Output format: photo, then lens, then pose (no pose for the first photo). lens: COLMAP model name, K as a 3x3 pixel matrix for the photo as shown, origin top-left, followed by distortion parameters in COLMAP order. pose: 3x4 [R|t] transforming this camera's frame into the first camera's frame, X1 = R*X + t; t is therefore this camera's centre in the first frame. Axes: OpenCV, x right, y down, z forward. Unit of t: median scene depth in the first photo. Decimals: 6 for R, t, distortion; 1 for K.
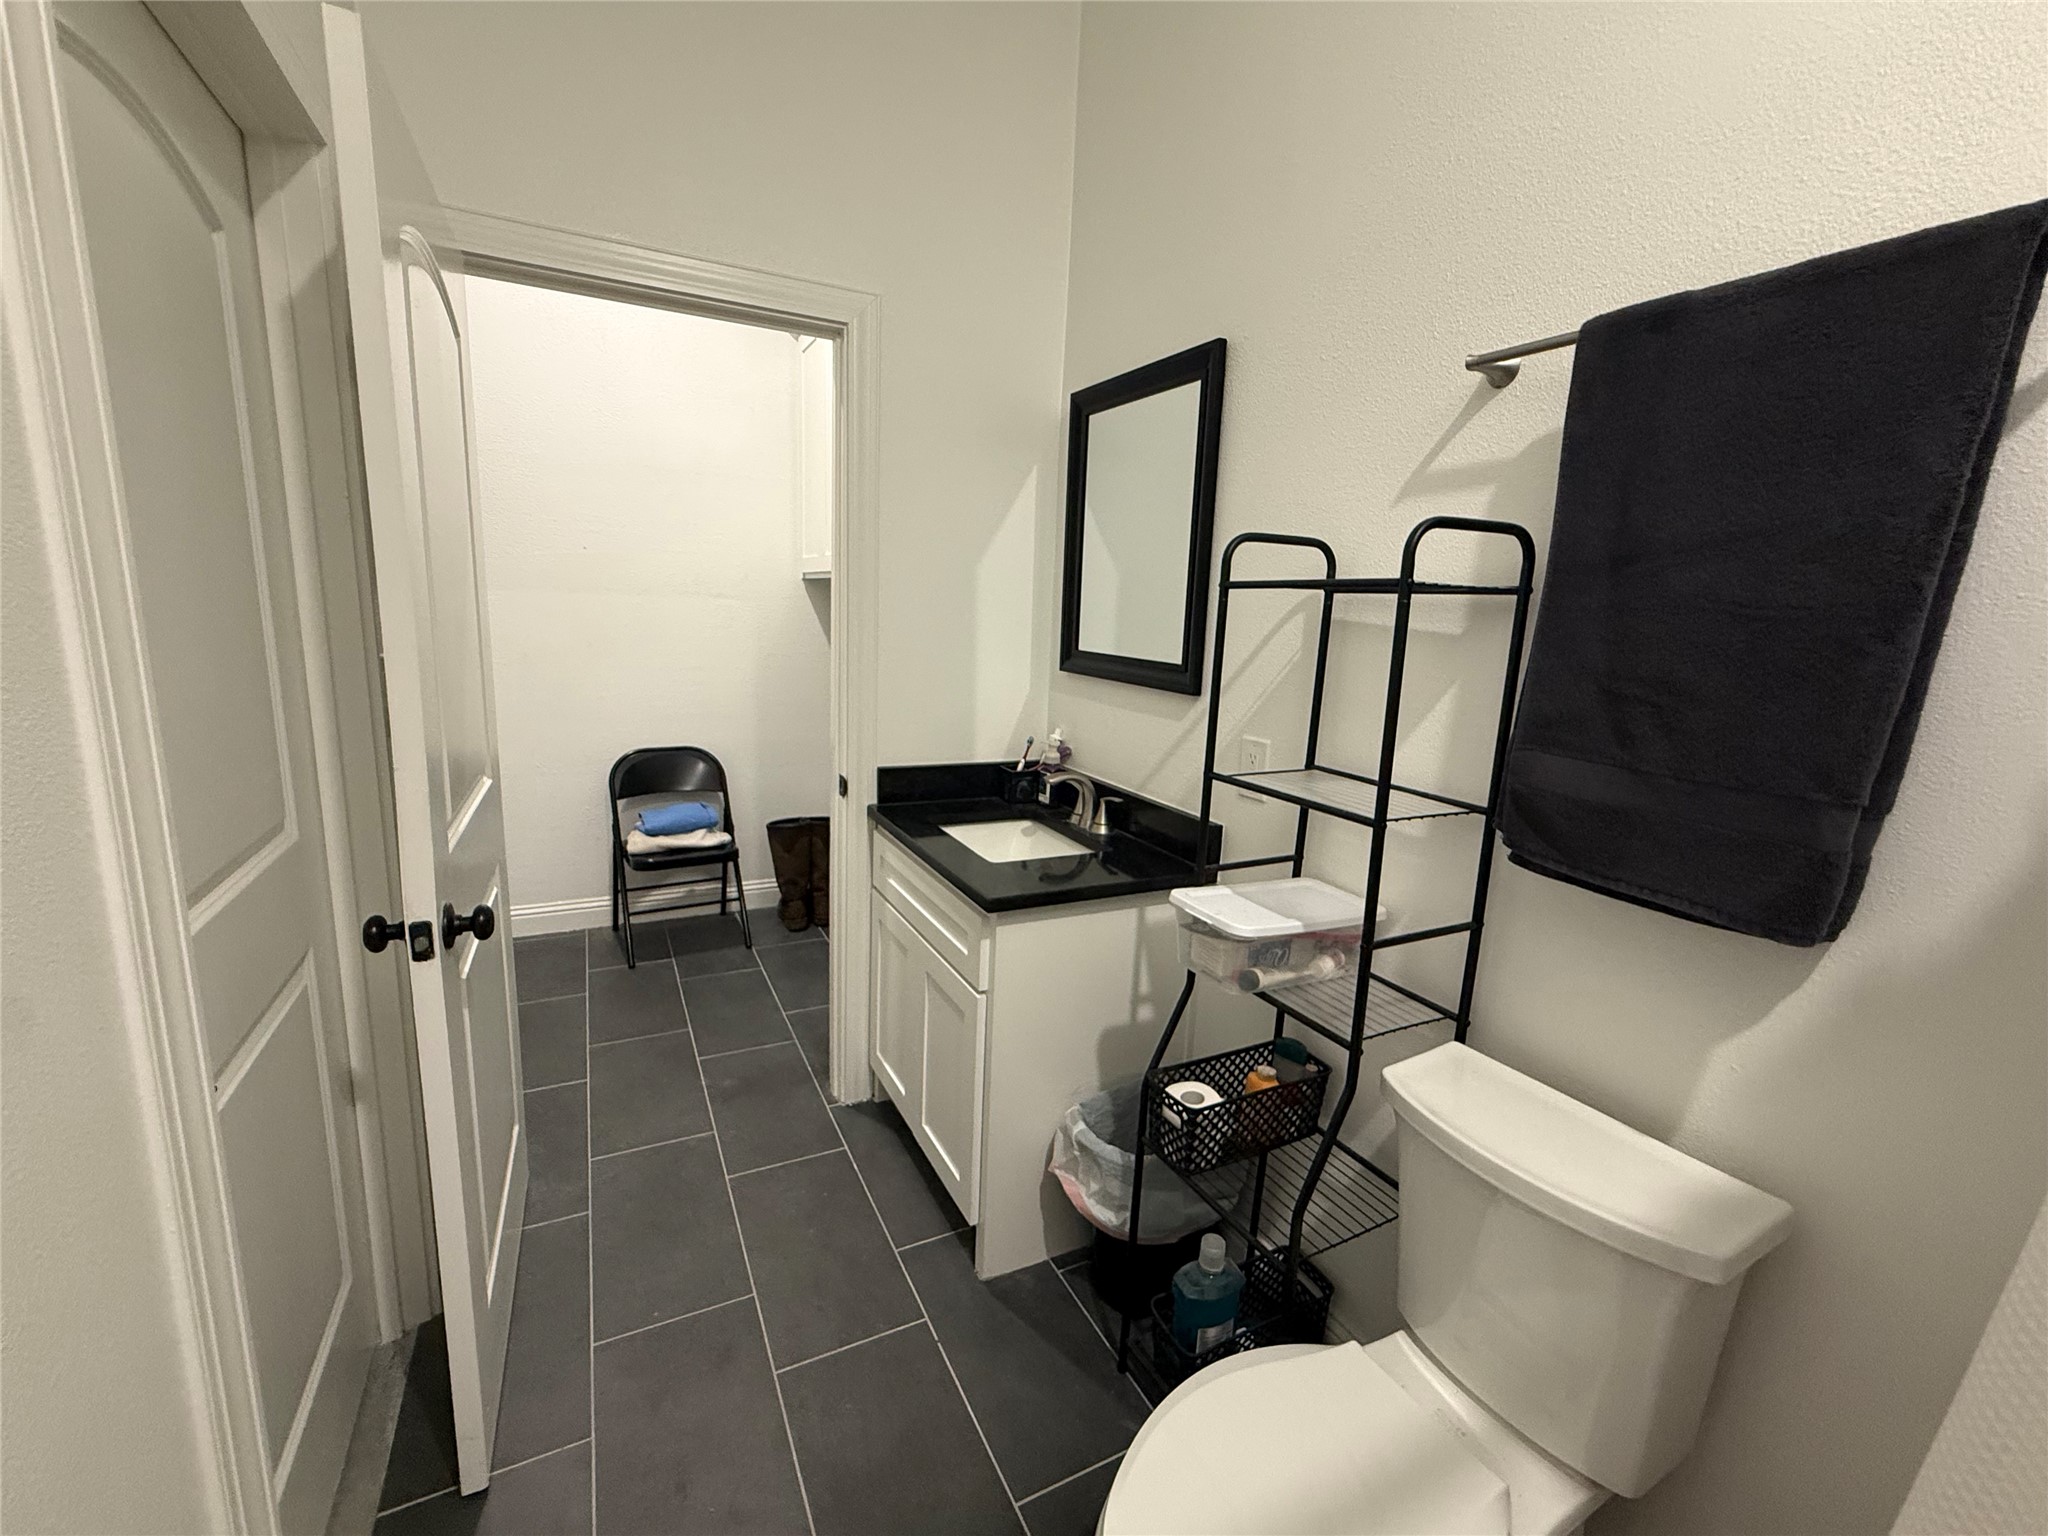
lens RADIAL K [[853.1, 0, 1024.0], [0, 853.1, 768.0], [0, 0, 1]] dist [-0.000180, 0.000384]
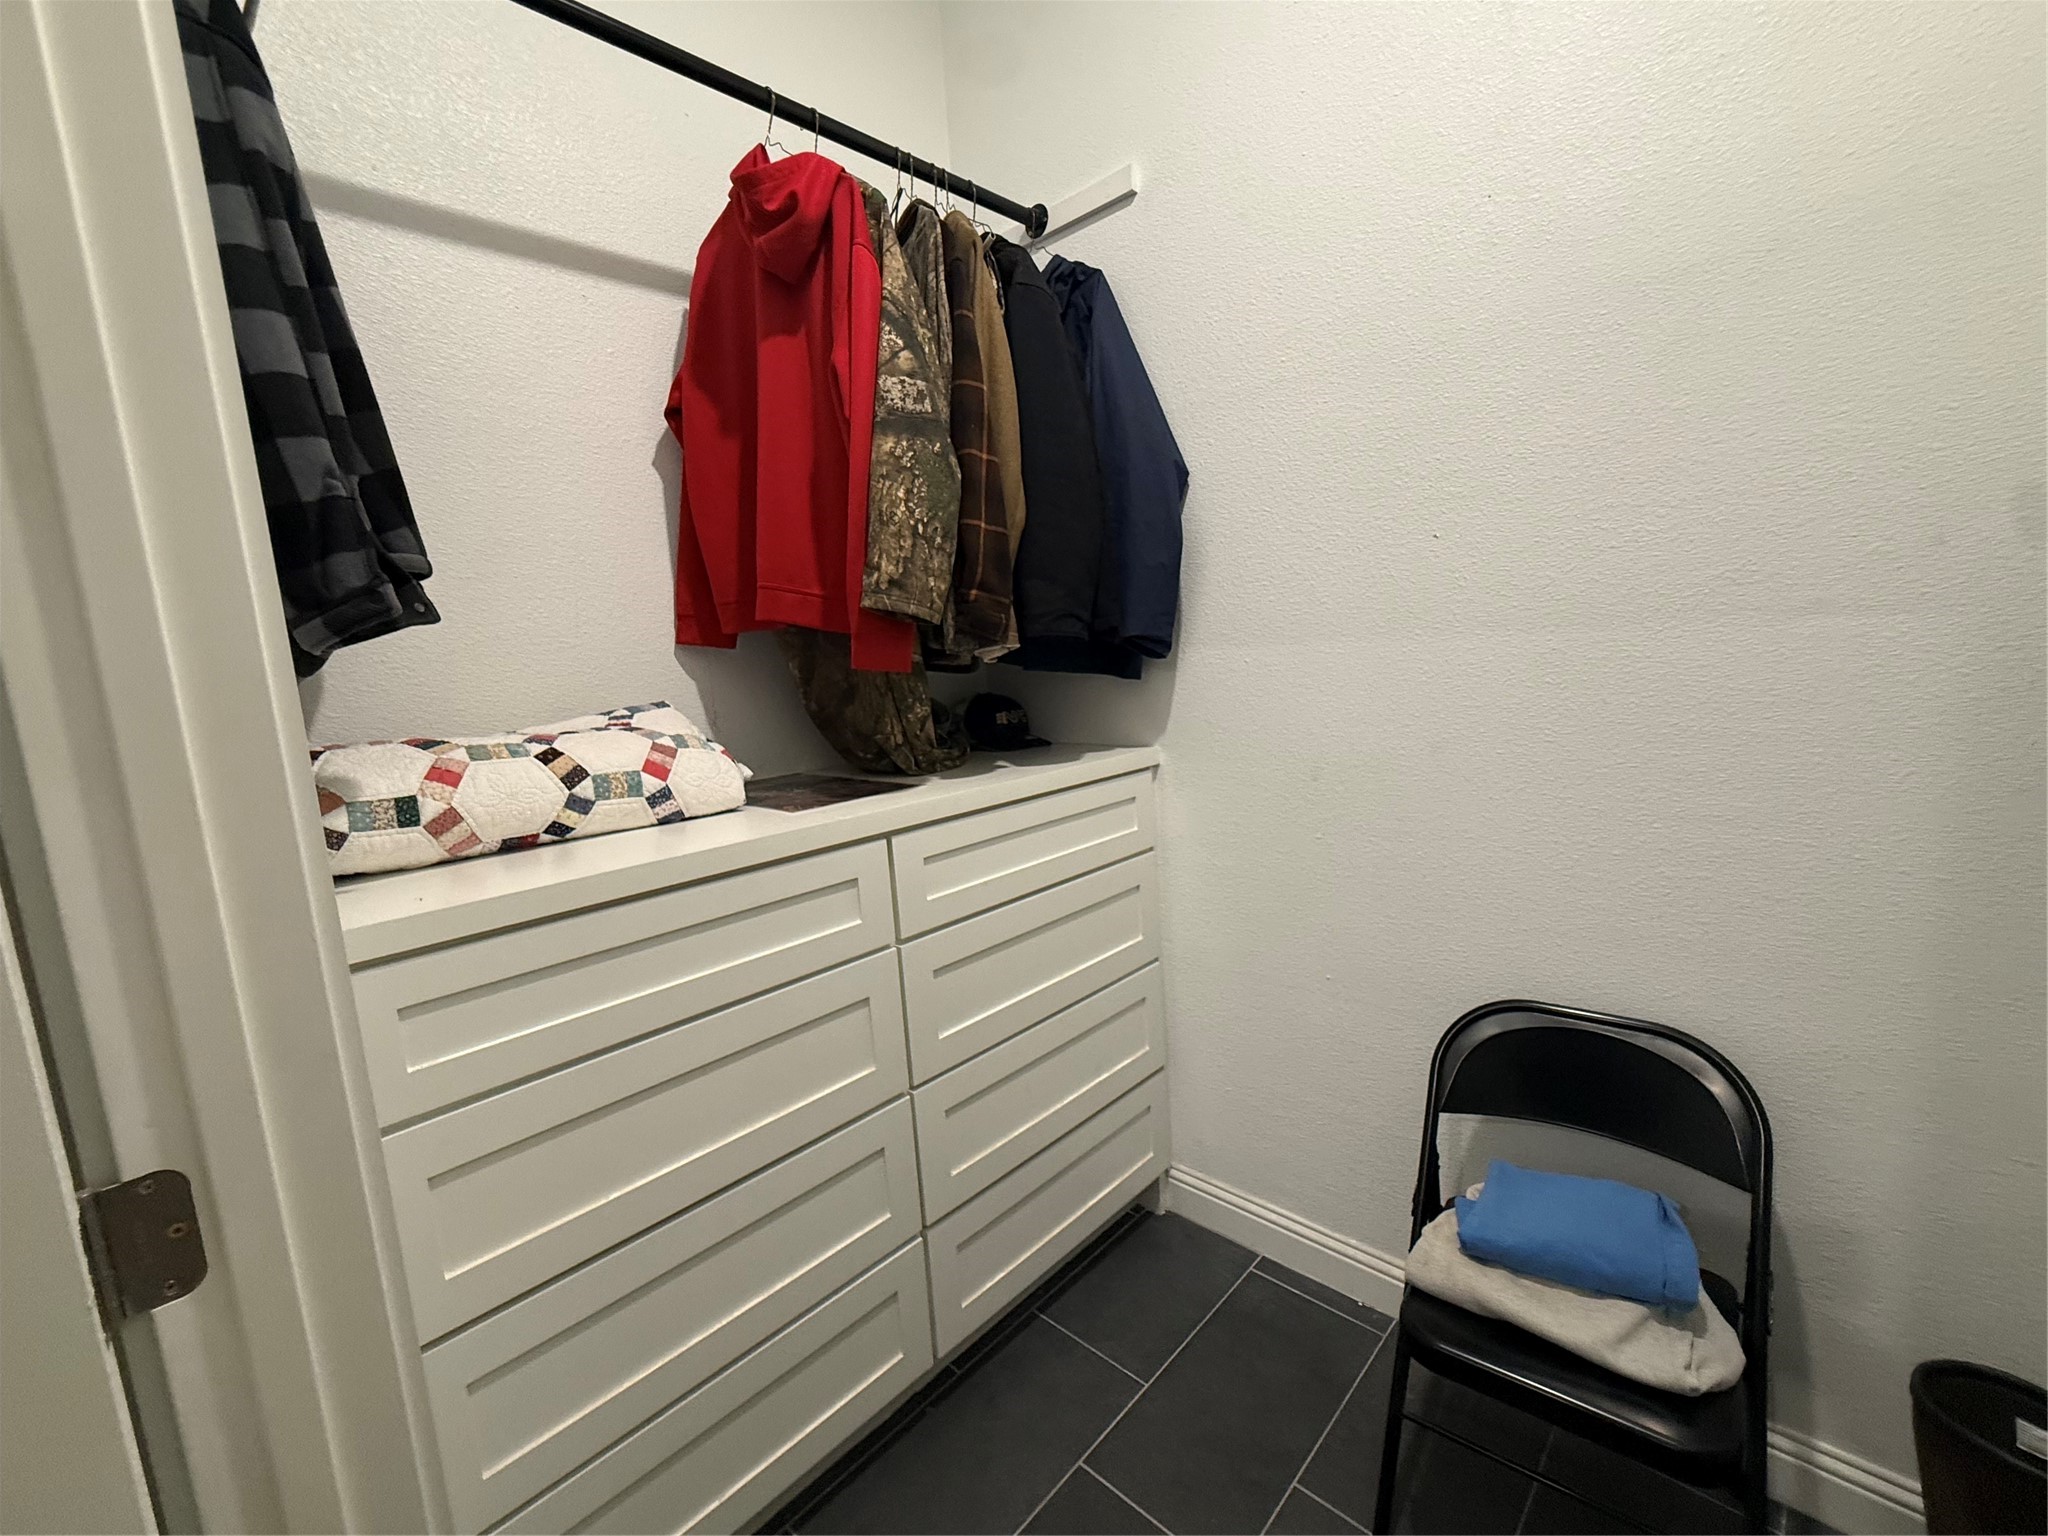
lens RADIAL K [[853.1, 0, 1024.0], [0, 853.1, 768.0], [0, 0, 1]] dist [-0.000180, 0.000384]
pose [[0.325152, 0.067579, -0.943244, -0.191925], [-0.100633, 0.994252, 0.036543, -0.164041], [0.940292, 0.083040, 0.330084, 0.822481]]
